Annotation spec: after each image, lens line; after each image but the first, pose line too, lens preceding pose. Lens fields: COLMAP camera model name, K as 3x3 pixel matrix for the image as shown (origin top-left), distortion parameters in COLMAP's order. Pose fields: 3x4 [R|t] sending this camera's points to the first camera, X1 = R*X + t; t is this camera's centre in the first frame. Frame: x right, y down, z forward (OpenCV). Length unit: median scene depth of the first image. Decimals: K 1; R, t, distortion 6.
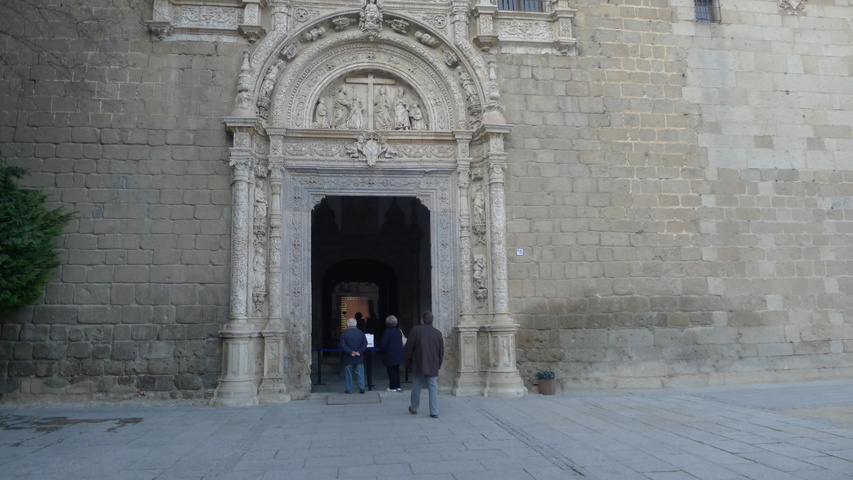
lens RADIAL K [[575.7, 0, 426.5], [0, 575.7, 240.0], [0, 0, 1]] dist [-0.045338, -0.000068]
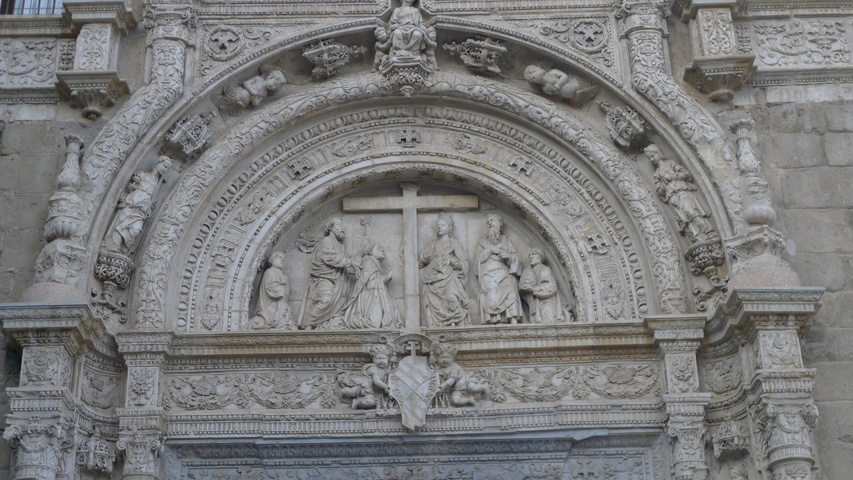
lens RADIAL K [[1364.5, 0, 426.5], [0, 1364.5, 240.0], [0, 0, 1]] dist [-0.034515, -0.106909]
pose [[0.990717, -0.063676, -0.120102, 0.016464], [0.022852, 0.948948, -0.314604, 0.019275], [0.134003, 0.308939, 0.941594, 0.198685]]
